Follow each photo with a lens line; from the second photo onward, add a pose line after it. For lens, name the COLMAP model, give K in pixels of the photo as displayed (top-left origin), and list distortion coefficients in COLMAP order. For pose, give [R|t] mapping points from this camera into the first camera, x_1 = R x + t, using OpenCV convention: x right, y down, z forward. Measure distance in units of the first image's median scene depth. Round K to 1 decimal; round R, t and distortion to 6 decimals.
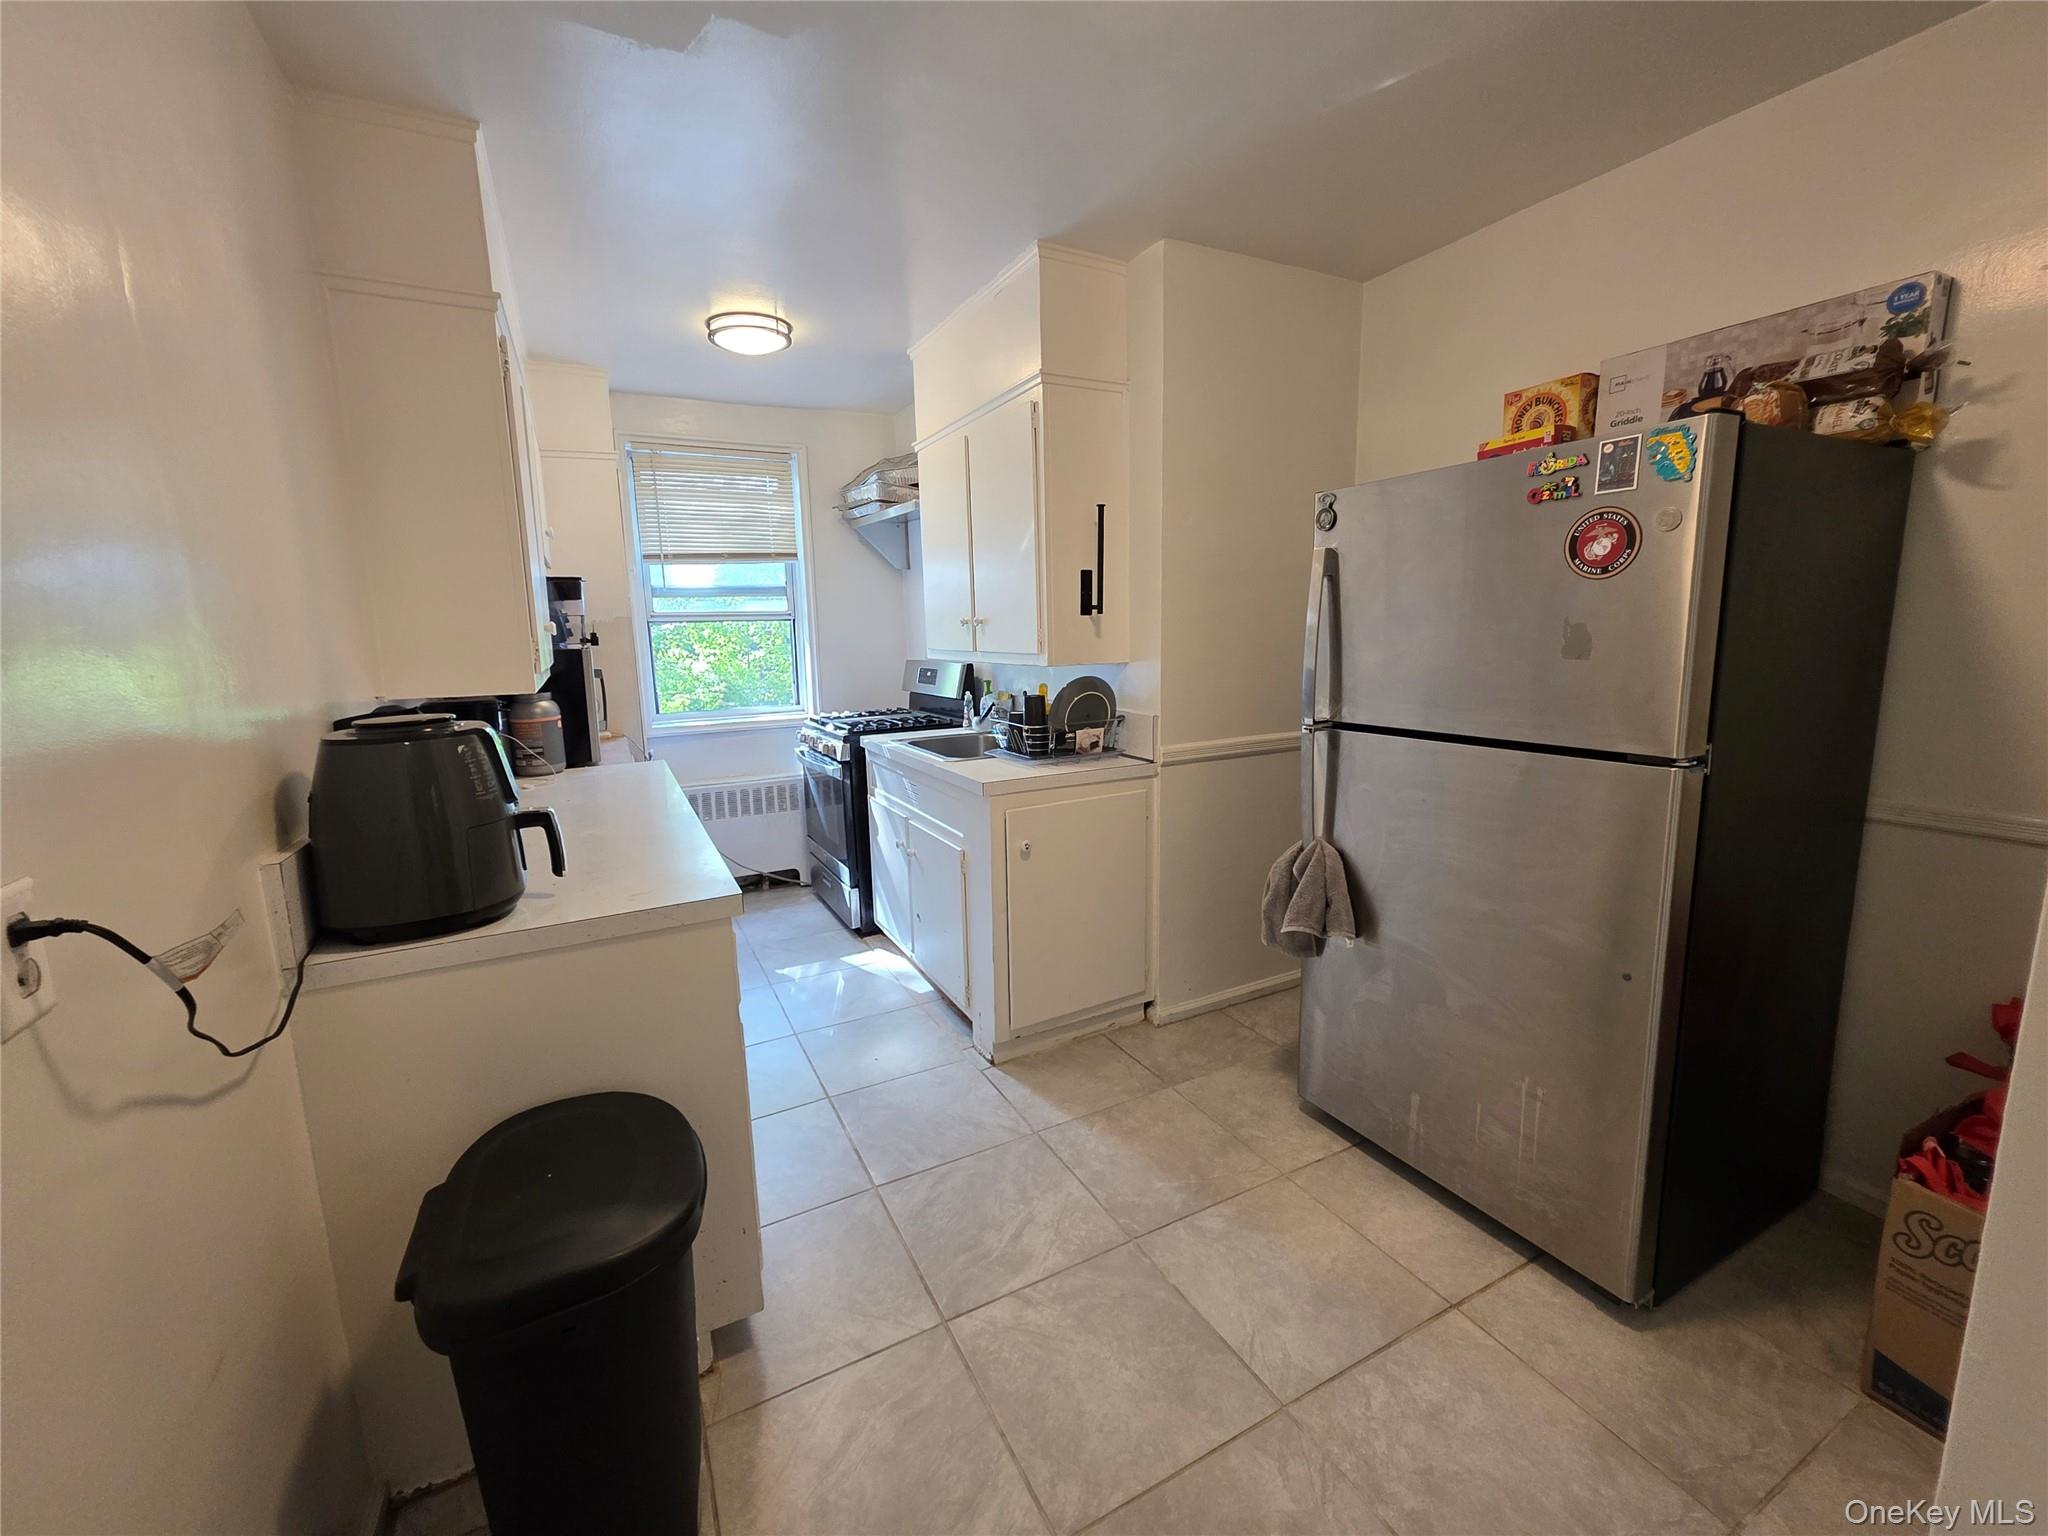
lens RADIAL K [[822.4, 0, 1016.0], [0, 822.4, 758.3], [0, 0, 1]] dist [0.002746, -0.000503]
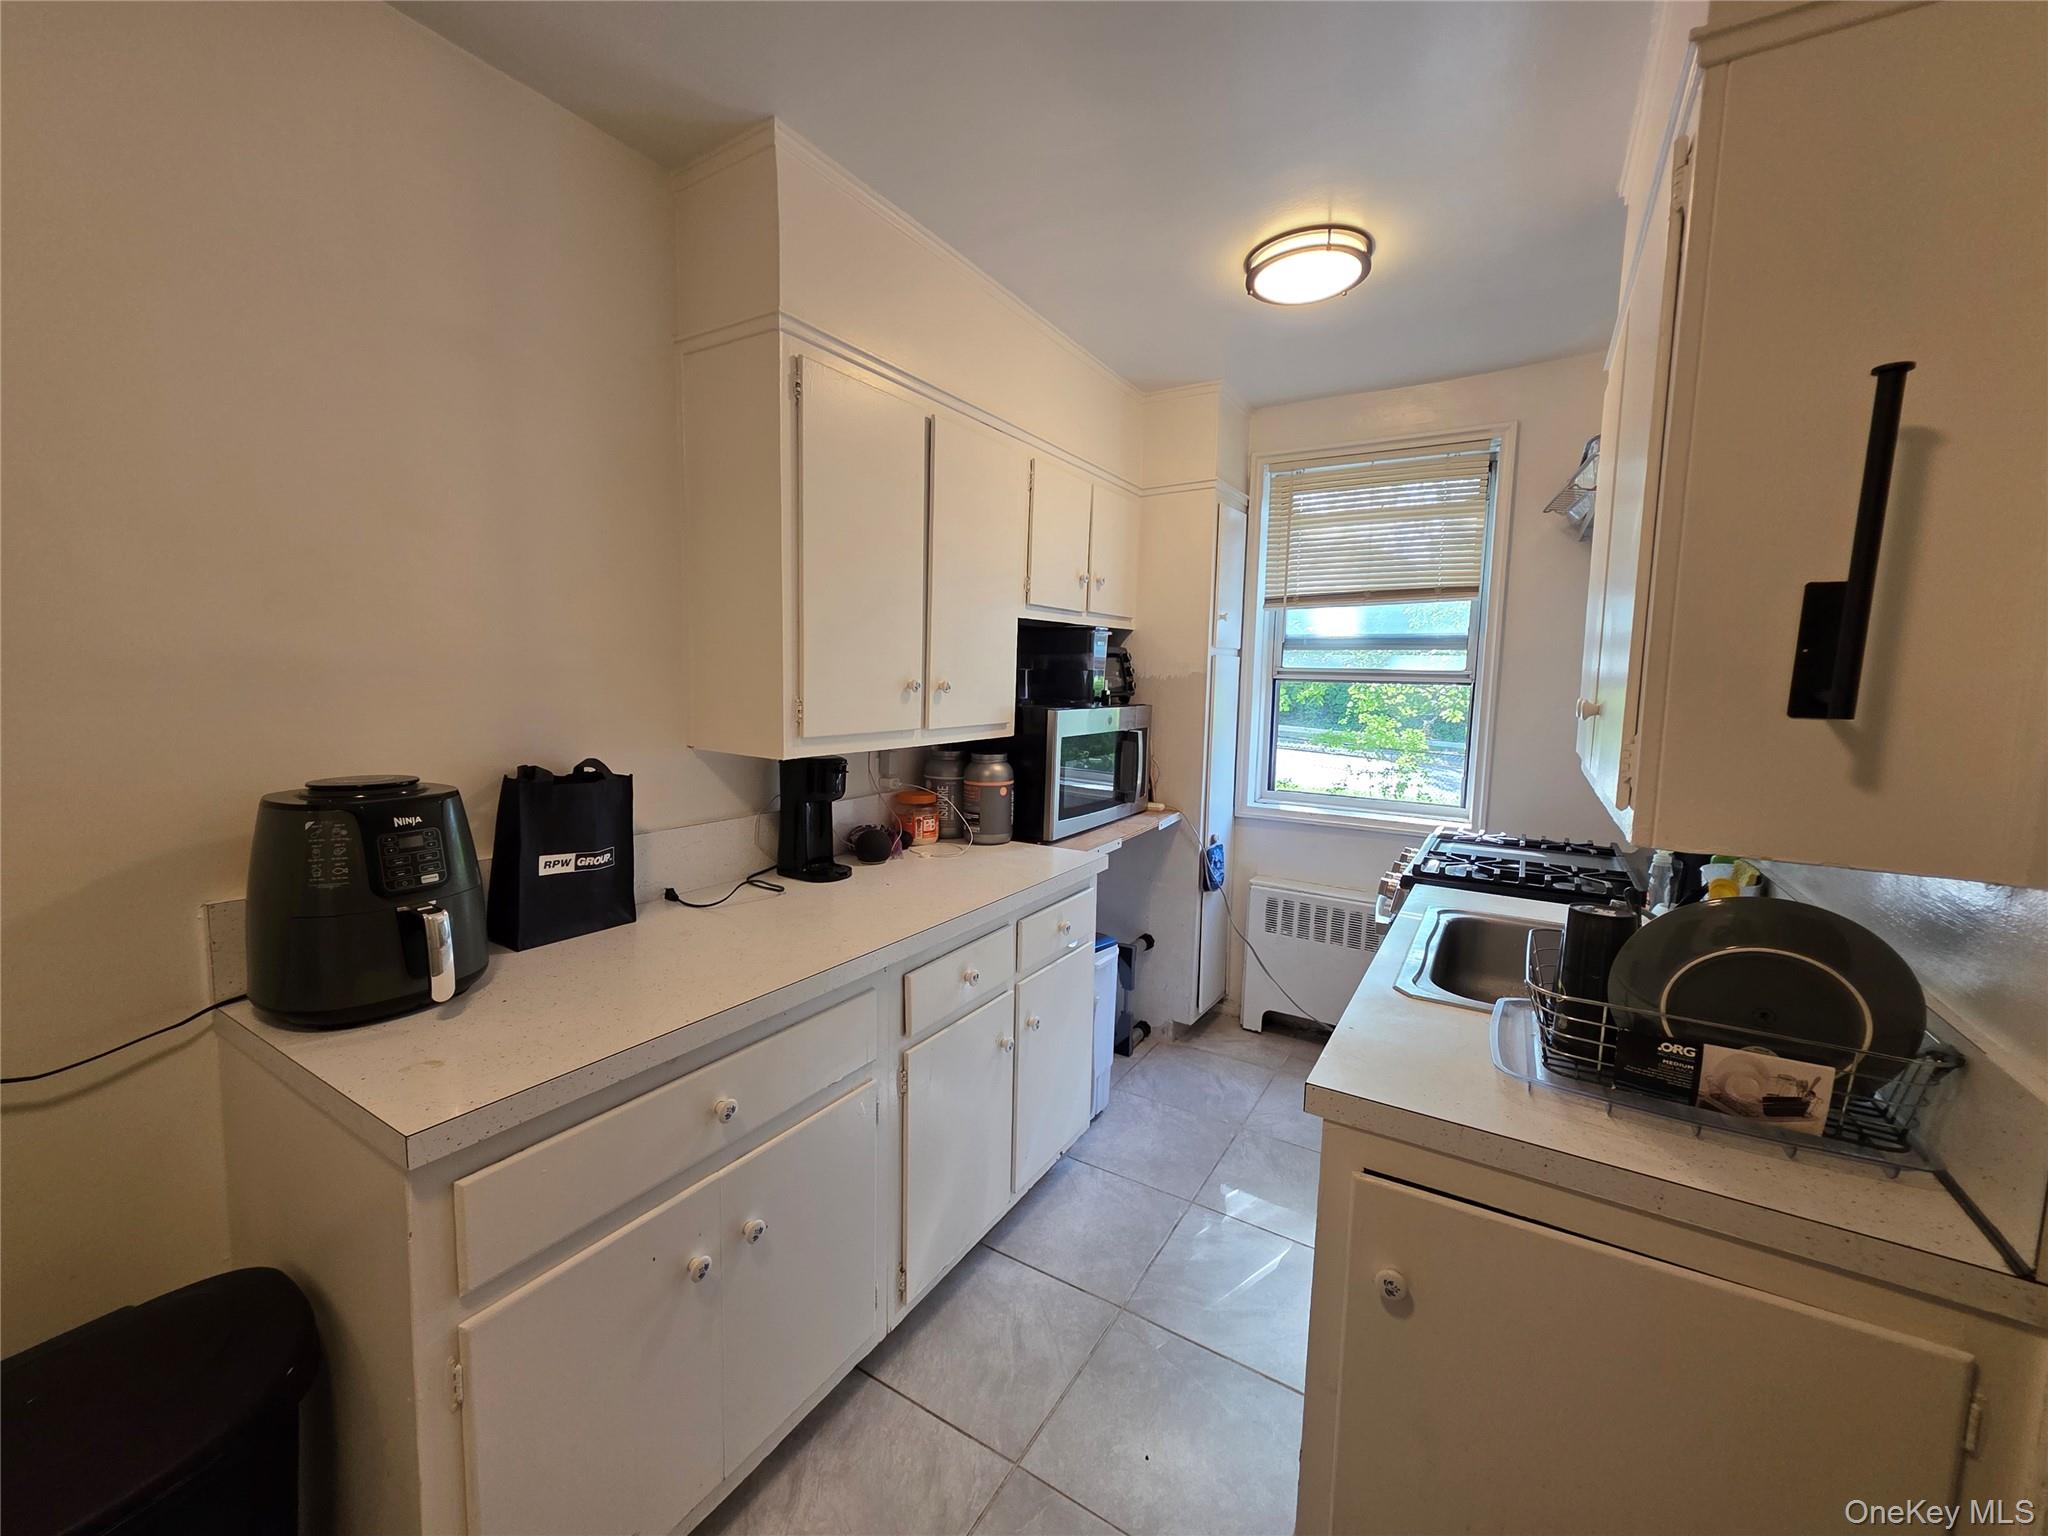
lens RADIAL K [[822.4, 0, 1014.9], [0, 822.4, 758.2], [0, 0, 1]] dist [0.002746, -0.000503]
pose [[0.511203, 0.122971, -0.850617, 0.203761], [-0.172211, 0.984296, 0.038802, -0.114676], [0.842030, 0.126650, 0.524352, 0.550114]]
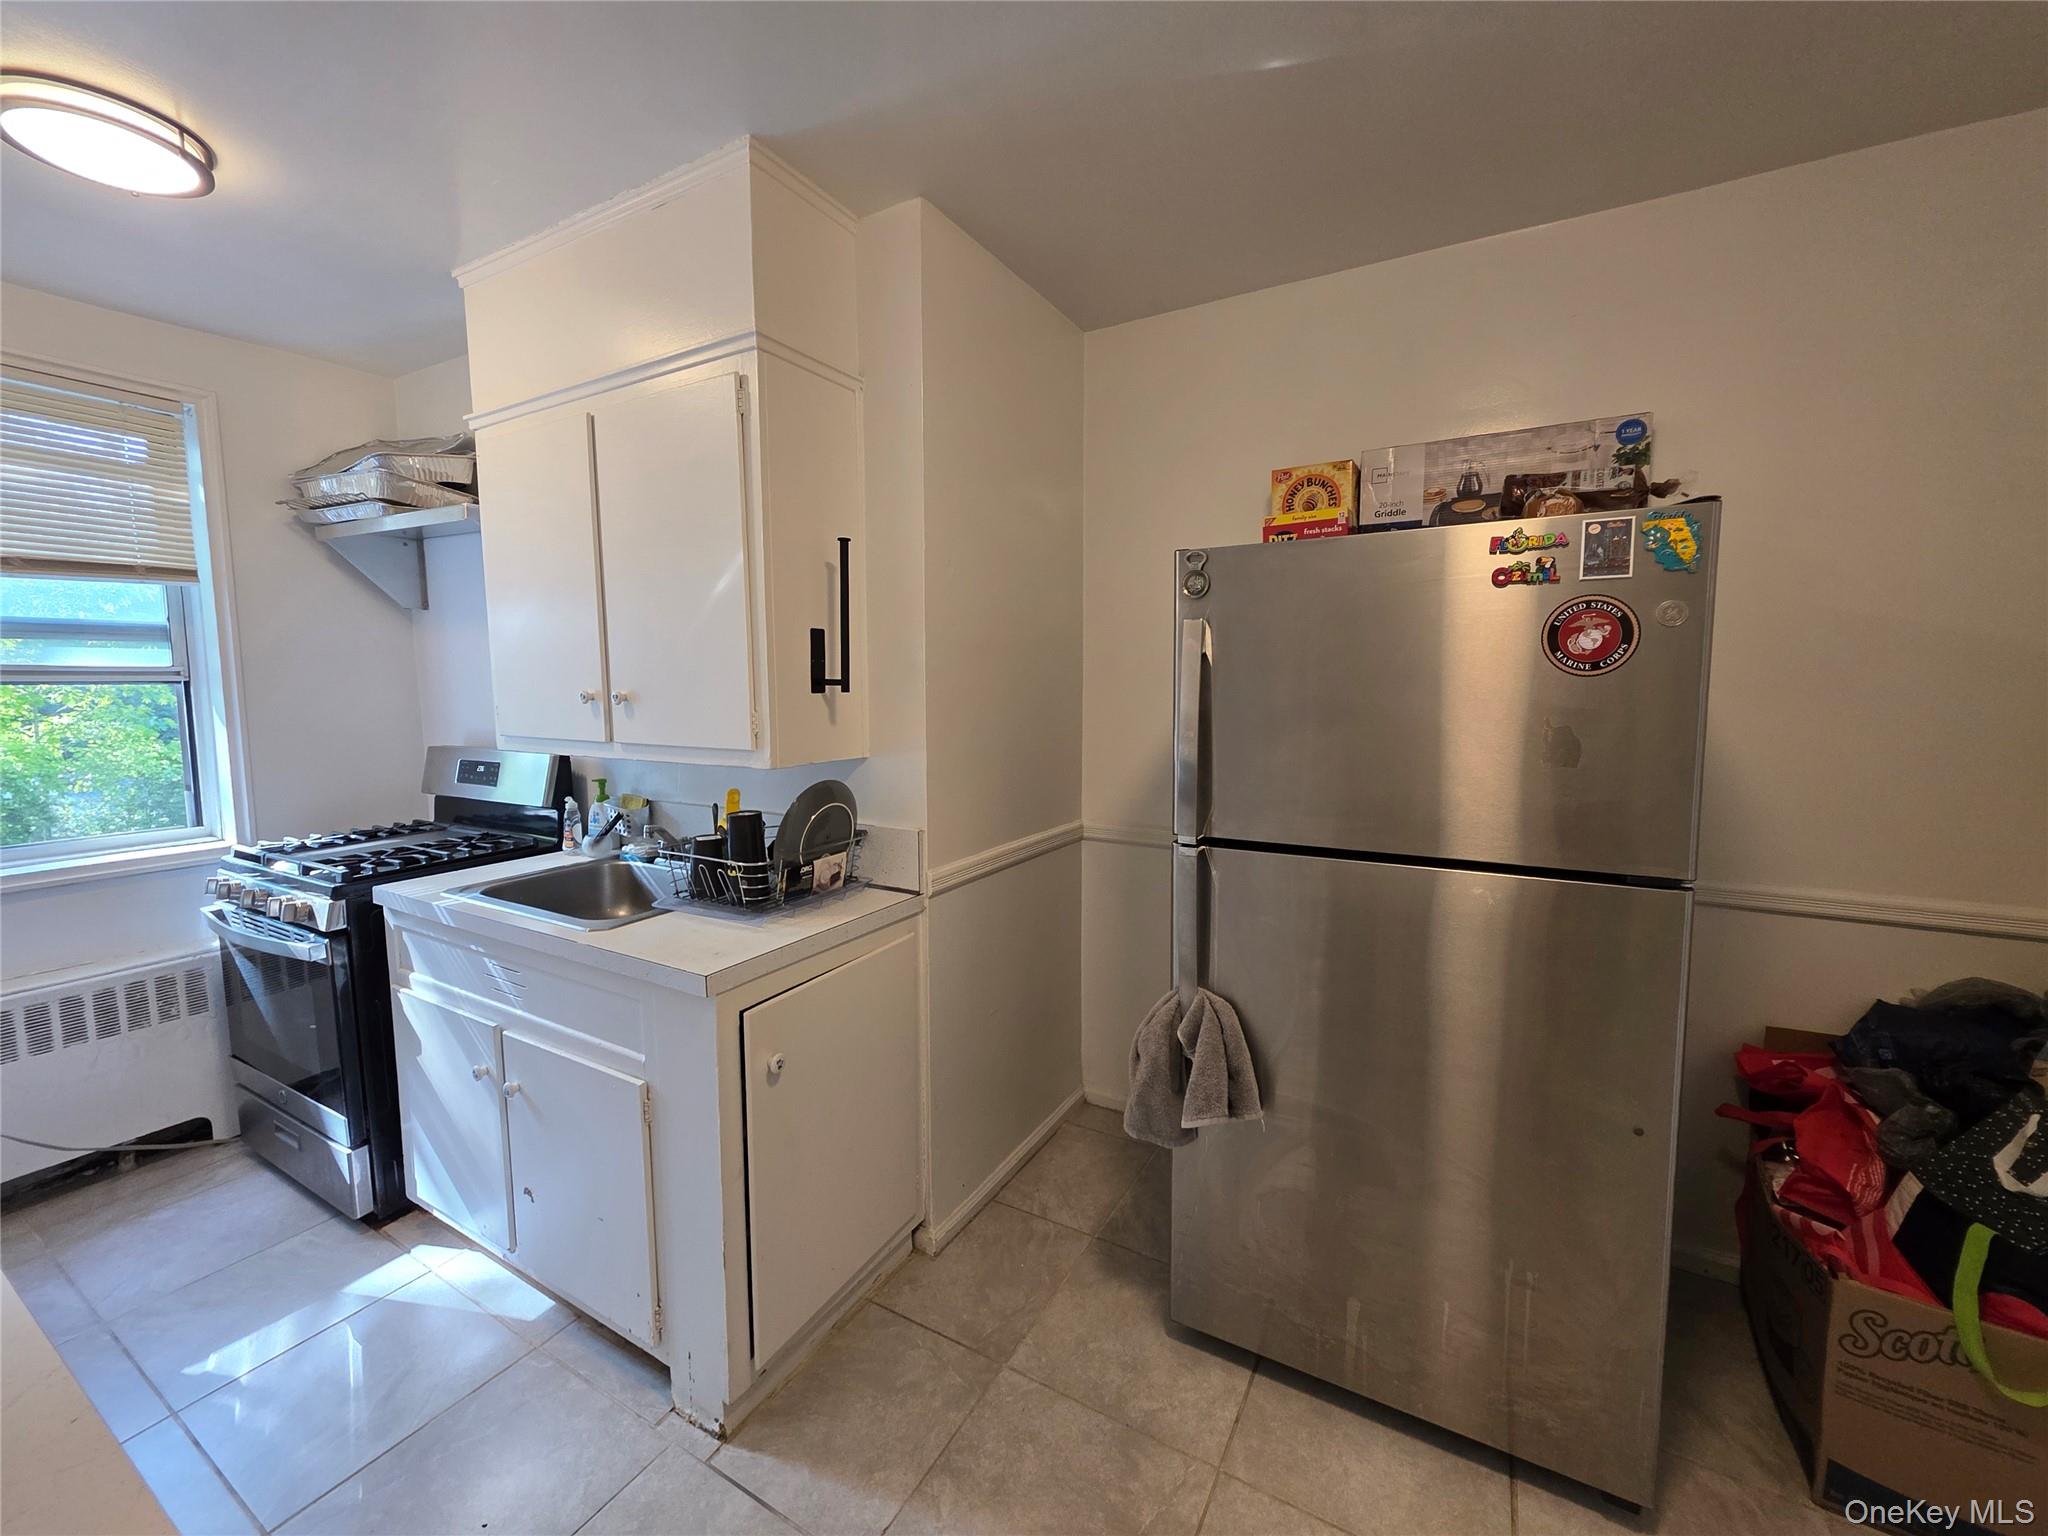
lens RADIAL K [[822.4, 0, 1019.6], [0, 822.4, 759.0], [0, 0, 1]] dist [0.002746, -0.000503]
pose [[0.843520, -0.031710, 0.536160, -0.144350], [0.070360, 0.996177, -0.051779, -0.069752], [-0.532469, 0.081401, 0.842527, 0.324440]]
